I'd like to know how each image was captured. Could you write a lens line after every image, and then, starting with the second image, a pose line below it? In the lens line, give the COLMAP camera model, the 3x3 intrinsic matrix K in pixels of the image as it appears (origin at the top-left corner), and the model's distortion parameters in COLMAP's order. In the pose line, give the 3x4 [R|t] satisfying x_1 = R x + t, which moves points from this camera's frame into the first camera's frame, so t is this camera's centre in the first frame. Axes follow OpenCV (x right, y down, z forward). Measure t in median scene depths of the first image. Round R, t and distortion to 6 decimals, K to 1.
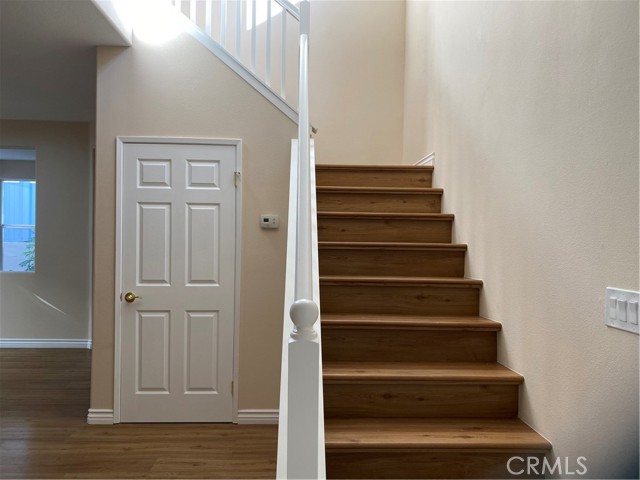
lens RADIAL K [[487.9, 0, 320.2], [0, 487.9, 244.8], [0, 0, 1]] dist [0.007116, 0.000024]
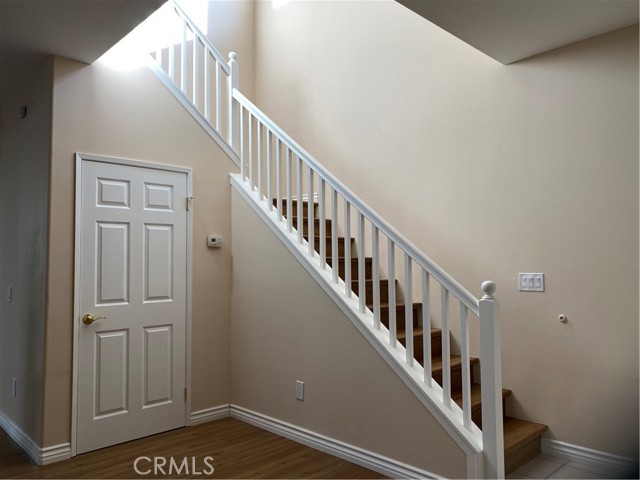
lens RADIAL K [[487.9, 0, 318.8], [0, 487.9, 236.0], [0, 0, 1]] dist [0.007116, 0.000024]
pose [[0.748811, 0.013717, 0.662642, -0.687445], [0.024196, 0.998554, -0.048013, 0.000968], [-0.662342, 0.051986, 0.747396, -0.029783]]
